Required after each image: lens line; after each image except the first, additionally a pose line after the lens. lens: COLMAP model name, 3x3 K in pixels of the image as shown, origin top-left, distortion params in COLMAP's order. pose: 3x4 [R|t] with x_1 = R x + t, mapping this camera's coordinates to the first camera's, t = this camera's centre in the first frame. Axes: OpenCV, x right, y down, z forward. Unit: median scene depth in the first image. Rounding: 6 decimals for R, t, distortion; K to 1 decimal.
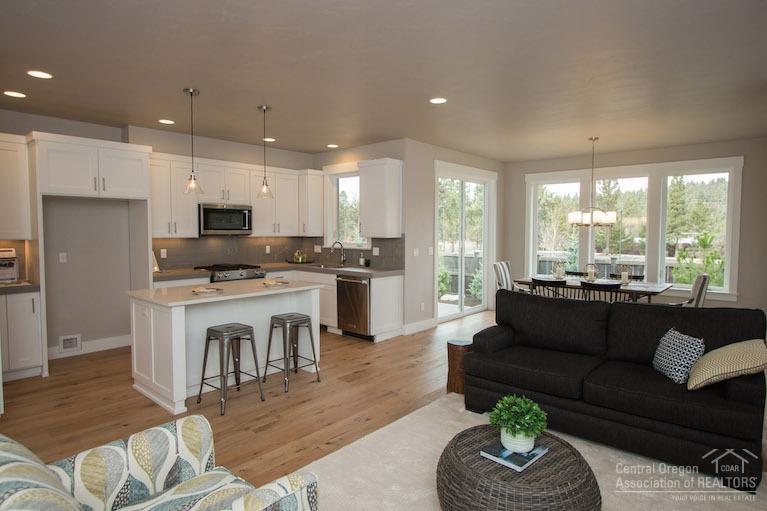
lens RADIAL K [[442.0, 0, 385.2], [0, 442.0, 251.8], [0, 0, 1]] dist [-0.004832, 0.001987]
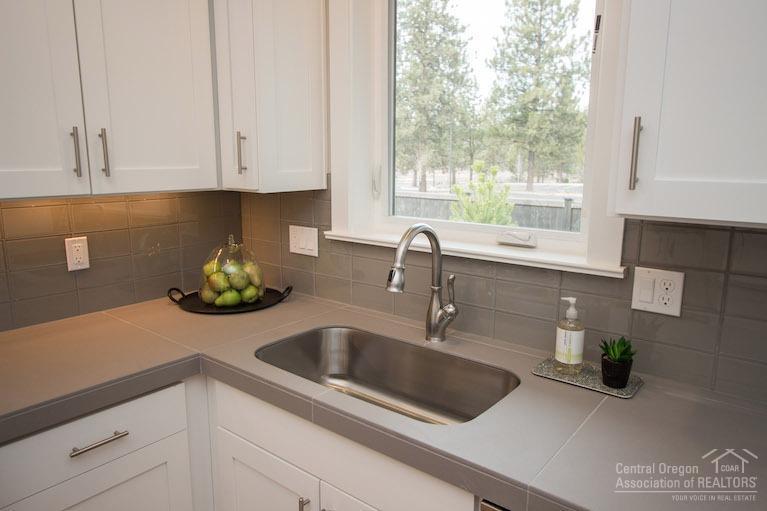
lens RADIAL K [[531.9, 0, 387.2], [0, 531.9, 253.1], [0, 0, 1]] dist [0.011494, 0.003677]
pose [[0.998727, -0.007676, 0.049855, -0.142099], [0.001073, 0.991364, 0.131135, -0.045098], [-0.050431, -0.130915, 0.990110, 0.829358]]
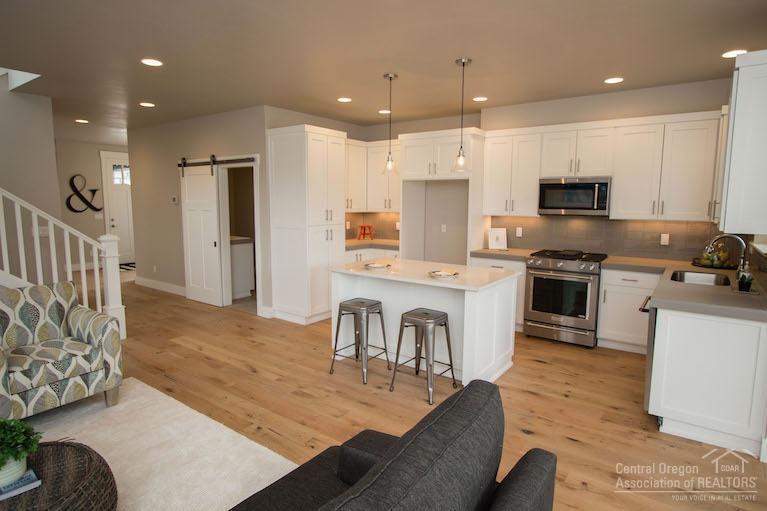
lens RADIAL K [[433.5, 0, 390.3], [0, 433.5, 252.3], [0, 0, 1]] dist [-0.005011, 0.001961]
pose [[0.100658, 0.117763, -0.987927, 0.400071], [-0.058737, 0.991942, 0.112257, -0.040268], [0.993186, 0.046729, 0.106764, 0.578542]]
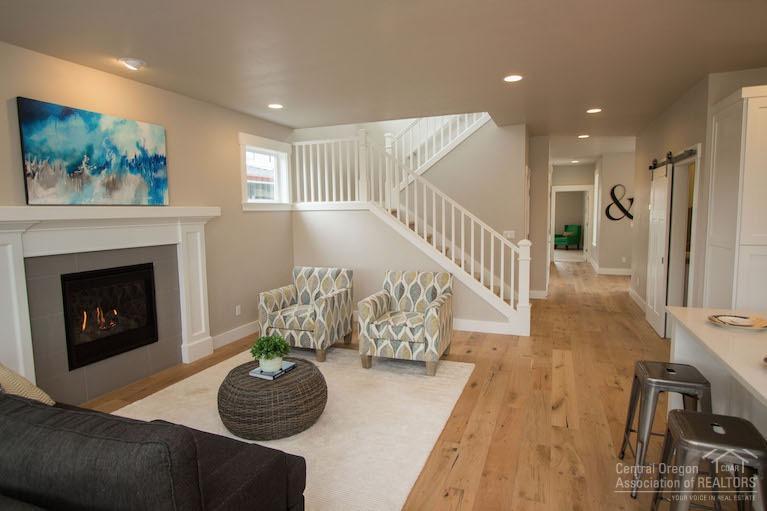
lens RADIAL K [[433.5, 0, 382.7], [0, 433.5, 256.8], [0, 0, 1]] dist [-0.005011, 0.001961]
pose [[-0.941488, 0.045373, -0.333978, 0.148654], [-0.007615, 0.987781, 0.155663, -0.053622], [0.336960, 0.149099, -0.929639, 0.859535]]
